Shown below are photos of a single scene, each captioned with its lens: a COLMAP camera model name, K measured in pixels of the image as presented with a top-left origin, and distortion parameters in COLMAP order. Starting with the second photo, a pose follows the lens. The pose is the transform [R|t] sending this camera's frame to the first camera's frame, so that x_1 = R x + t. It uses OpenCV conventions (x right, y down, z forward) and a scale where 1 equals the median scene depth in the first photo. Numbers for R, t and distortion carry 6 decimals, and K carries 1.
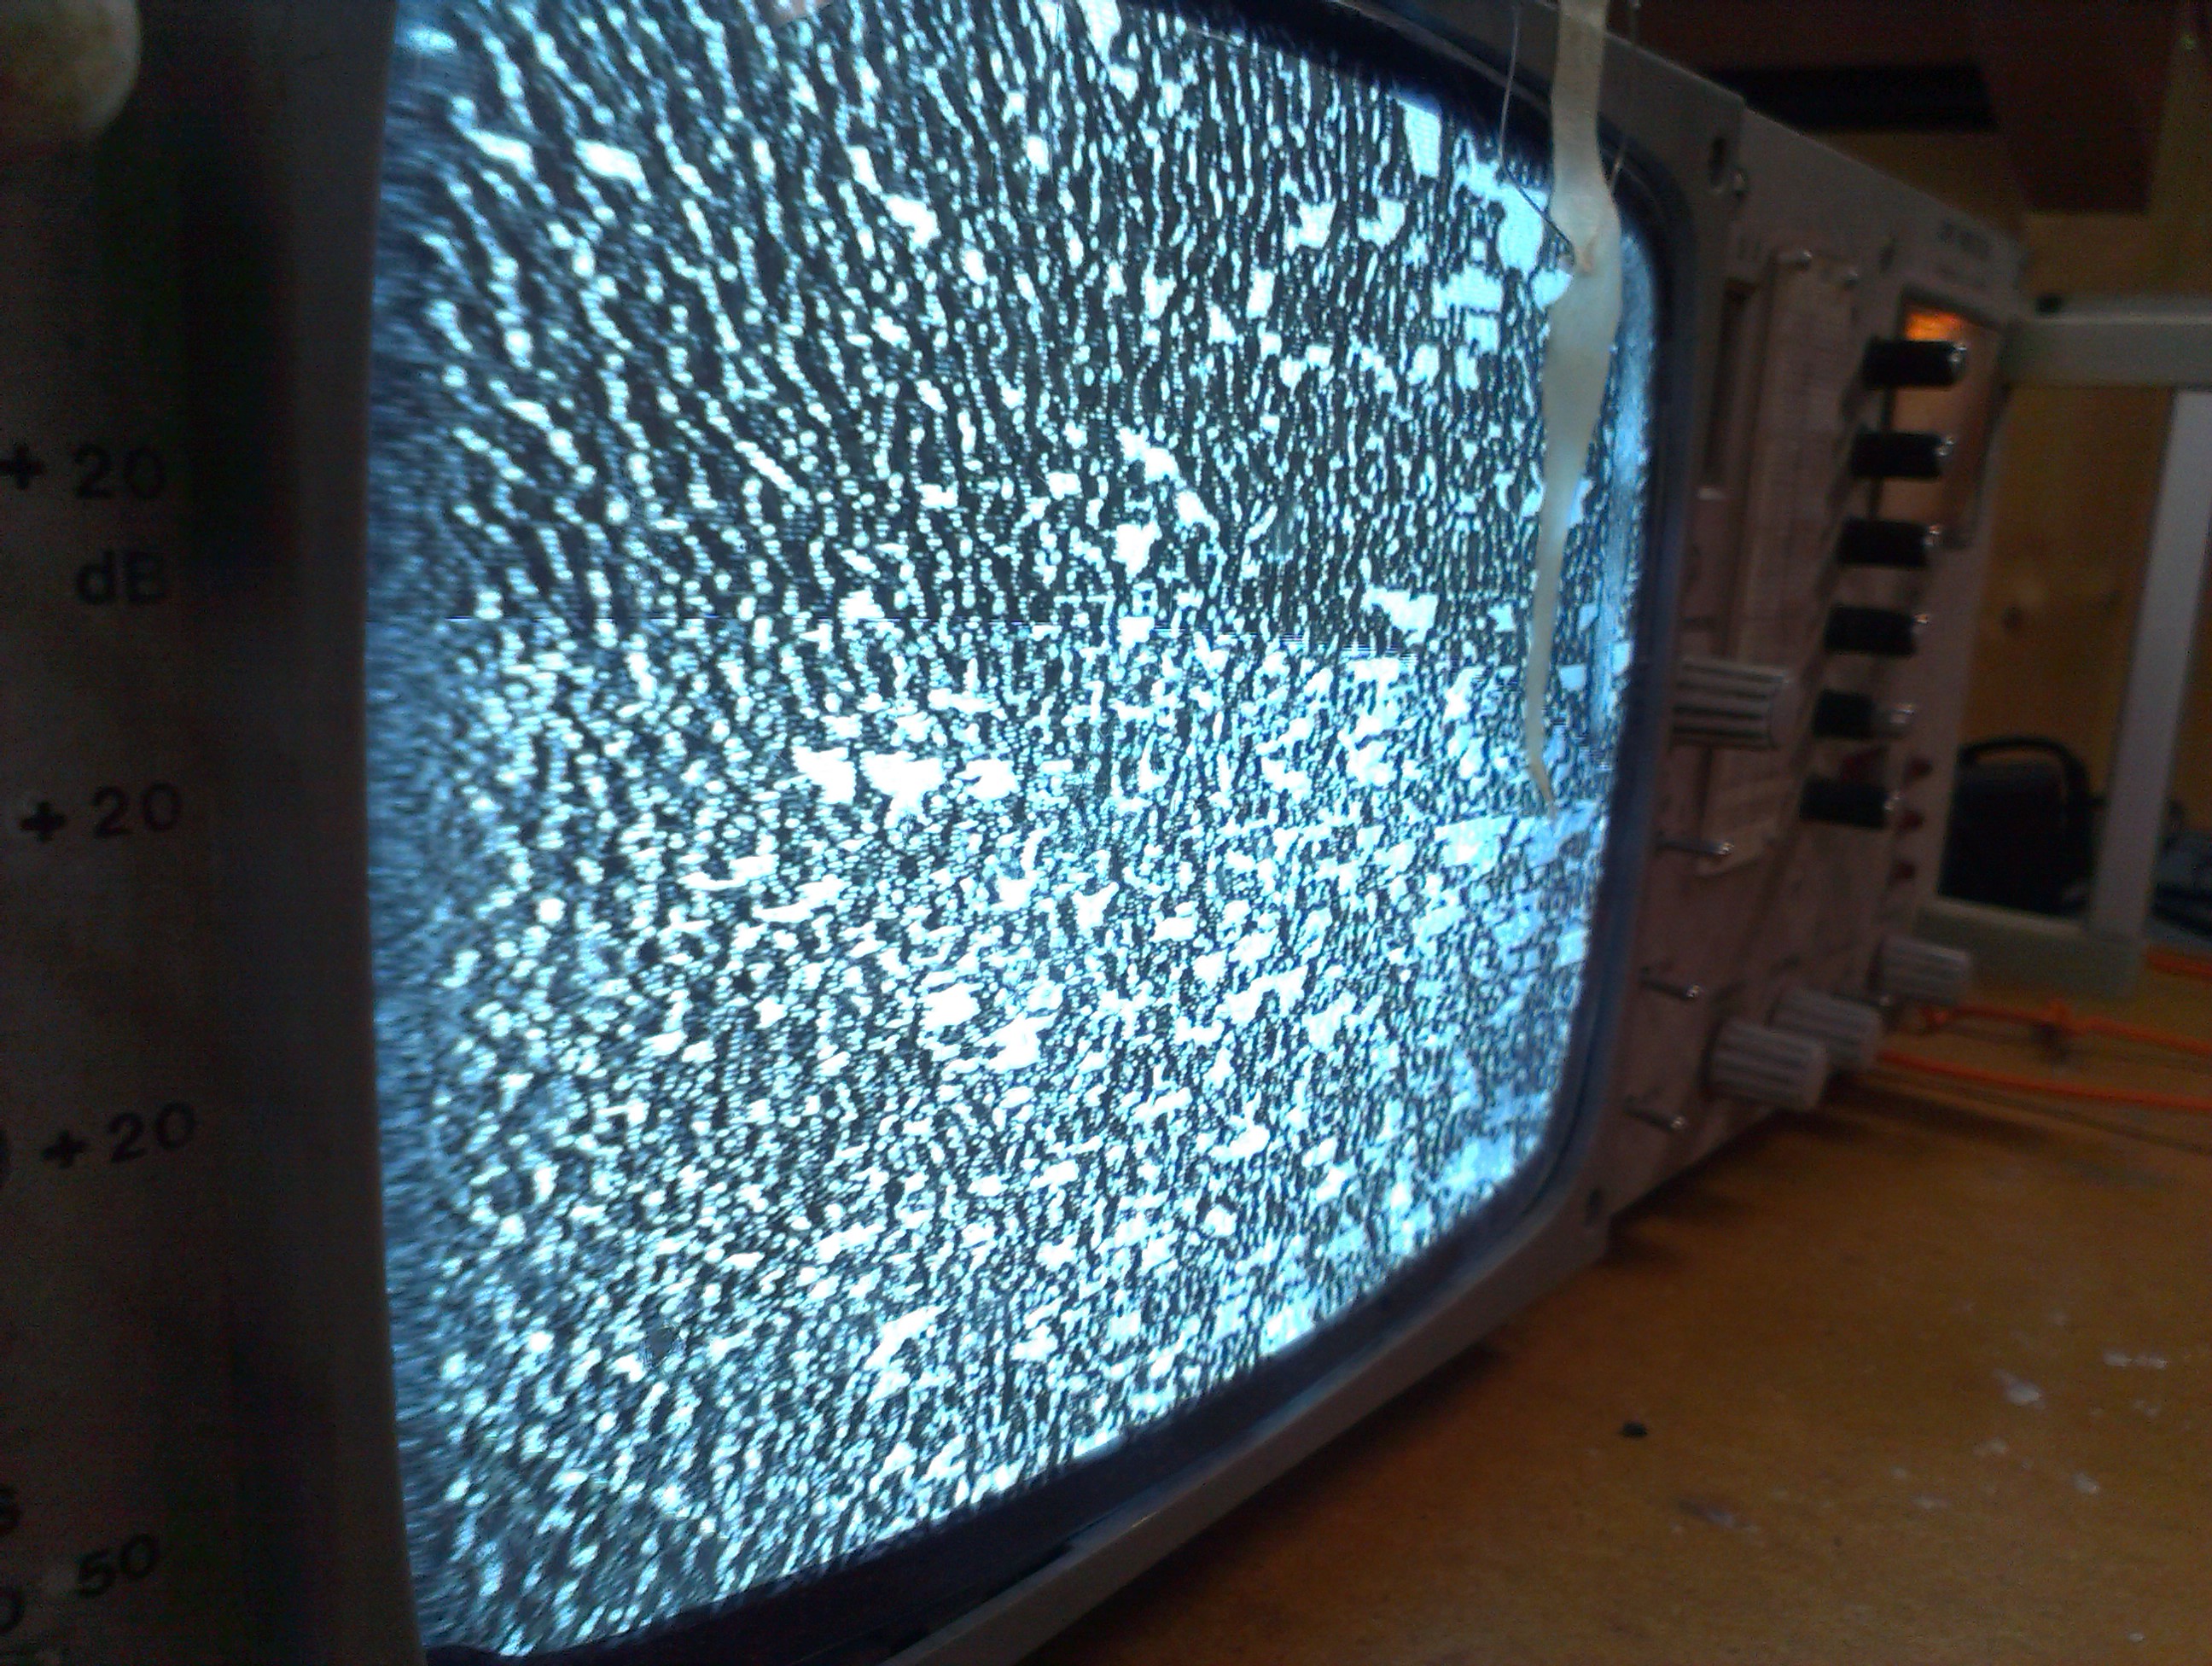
lens RADIAL K [[1829.6, 0, 1106.0], [0, 1829.6, 833.0], [0, 0, 1]] dist [-0.002081, -0.064366]
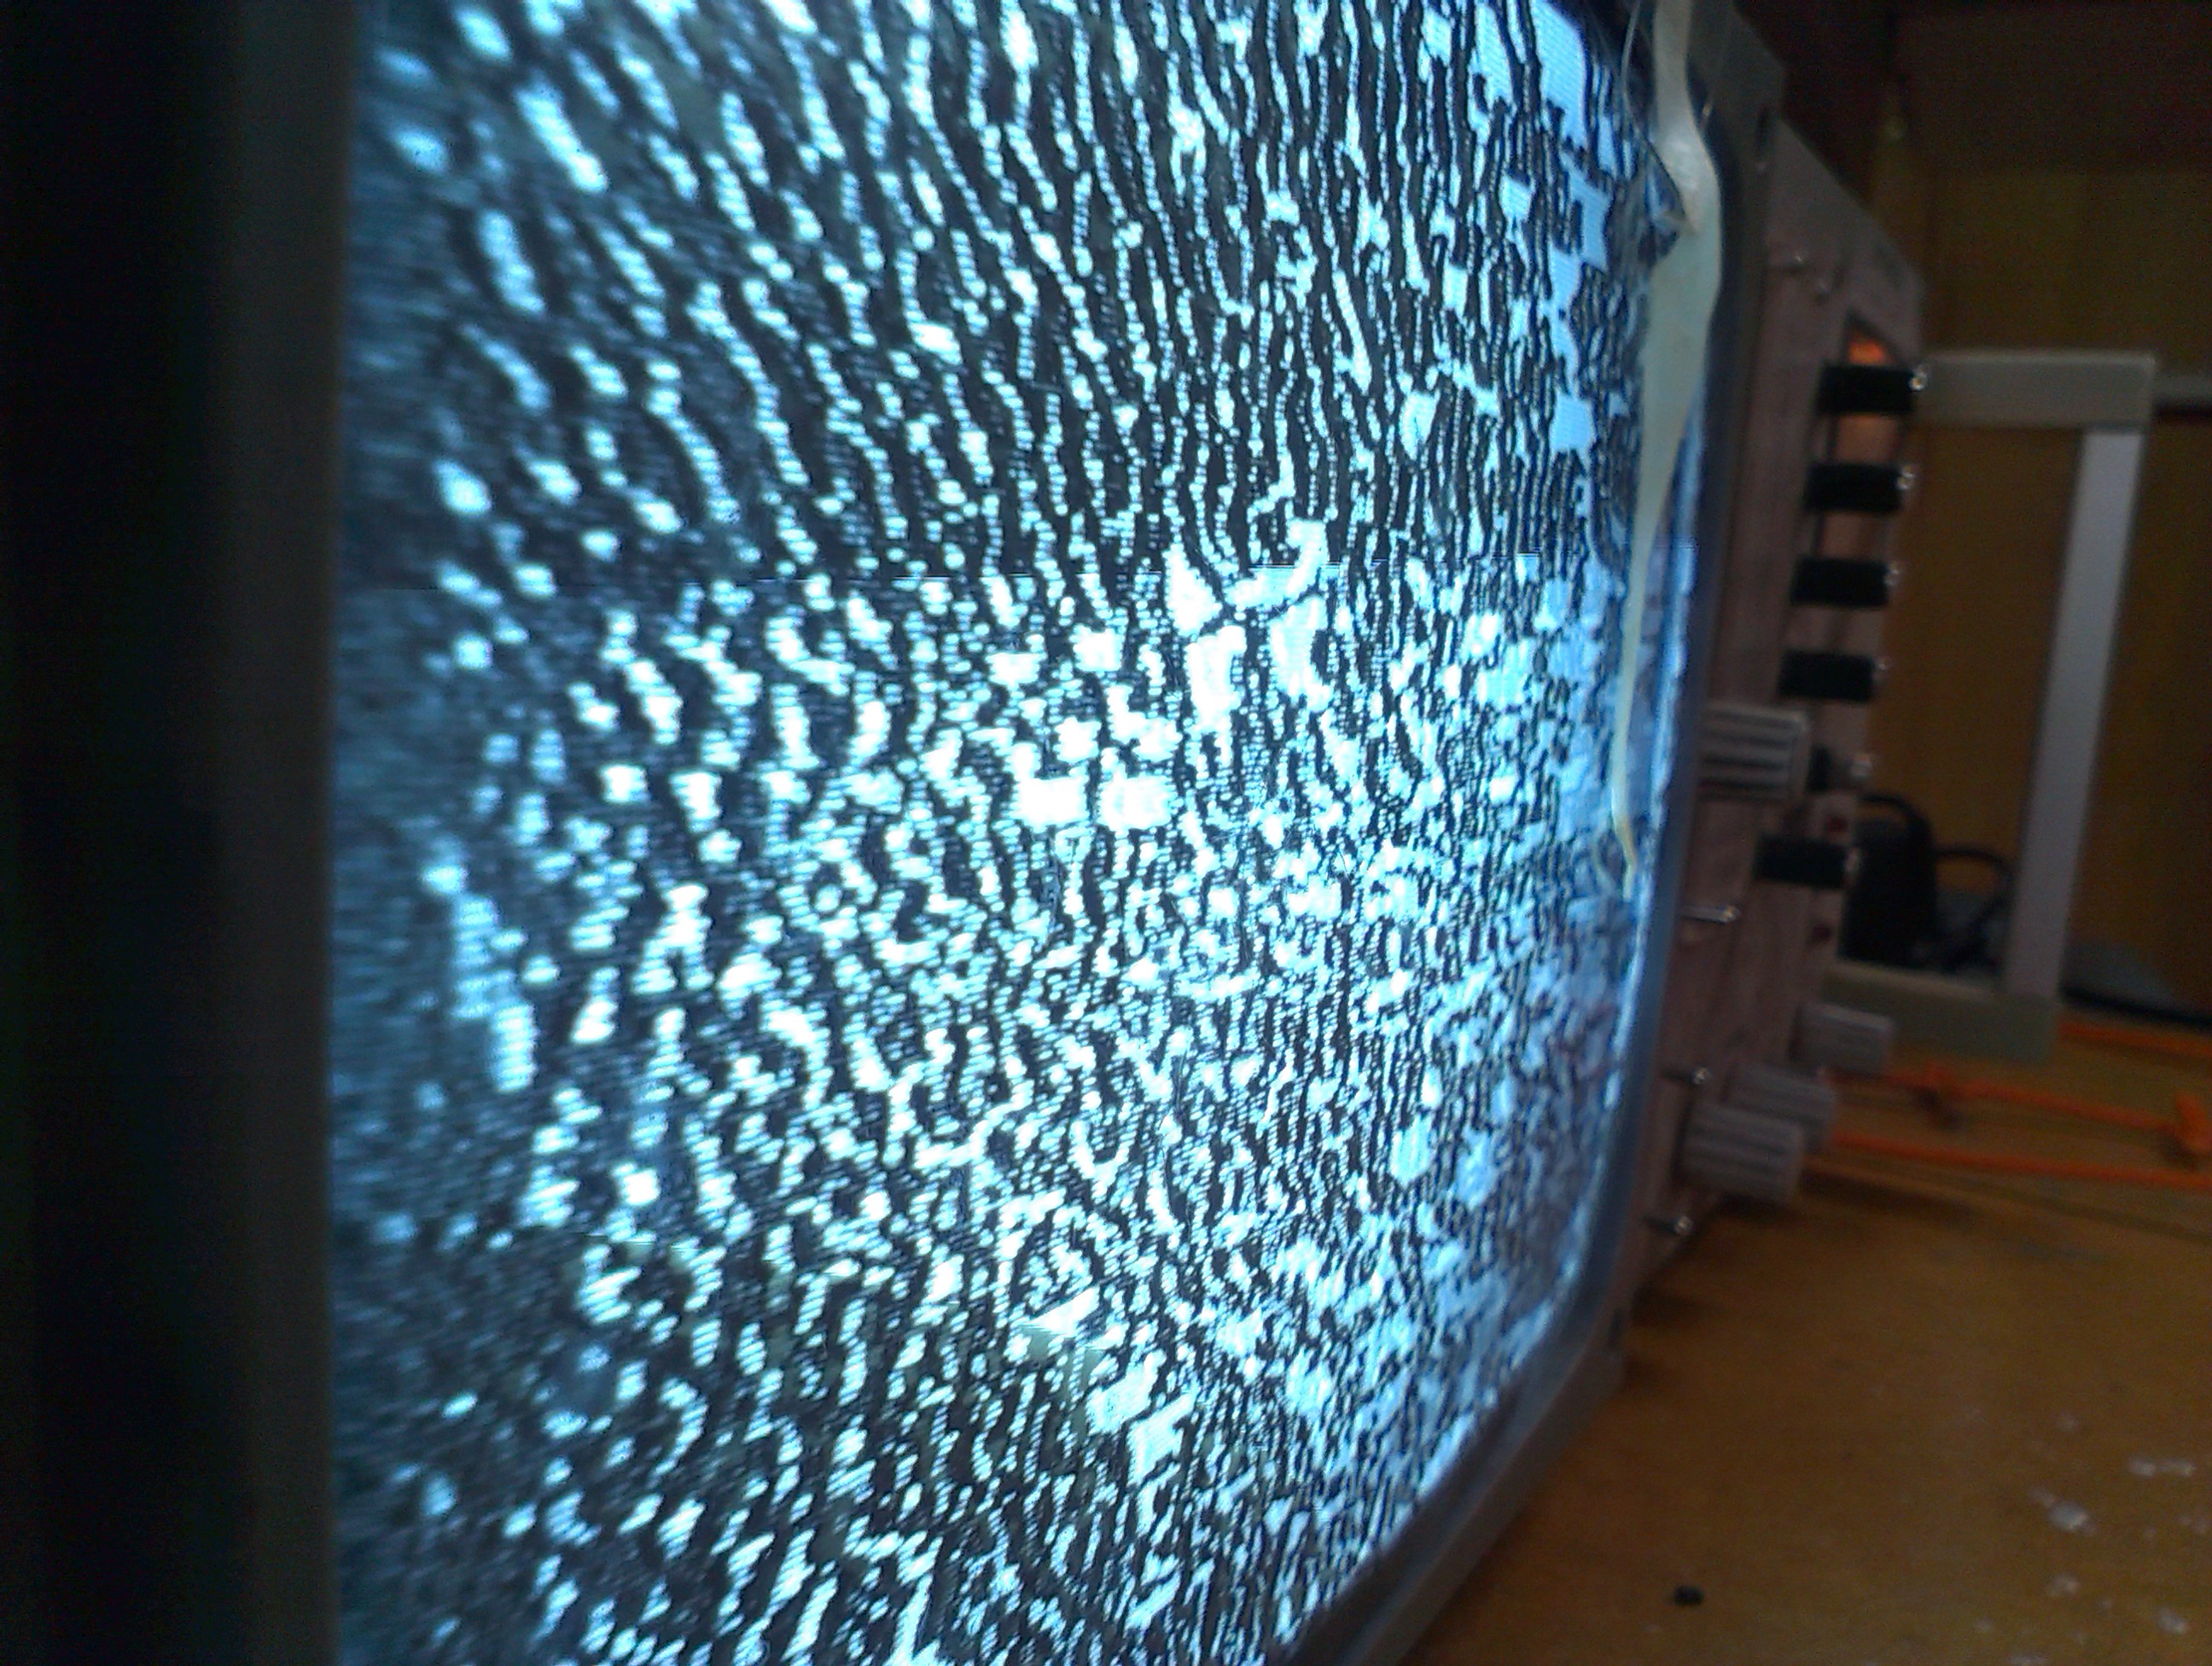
lens RADIAL K [[1829.6, 0, 1106.0], [0, 1829.6, 833.0], [0, 0, 1]] dist [-0.002081, -0.064366]
pose [[0.987776, -0.001175, 0.155878, -0.087921], [0.006073, 0.999502, -0.030950, -0.004646], [-0.155765, 0.031518, 0.987291, 0.145852]]
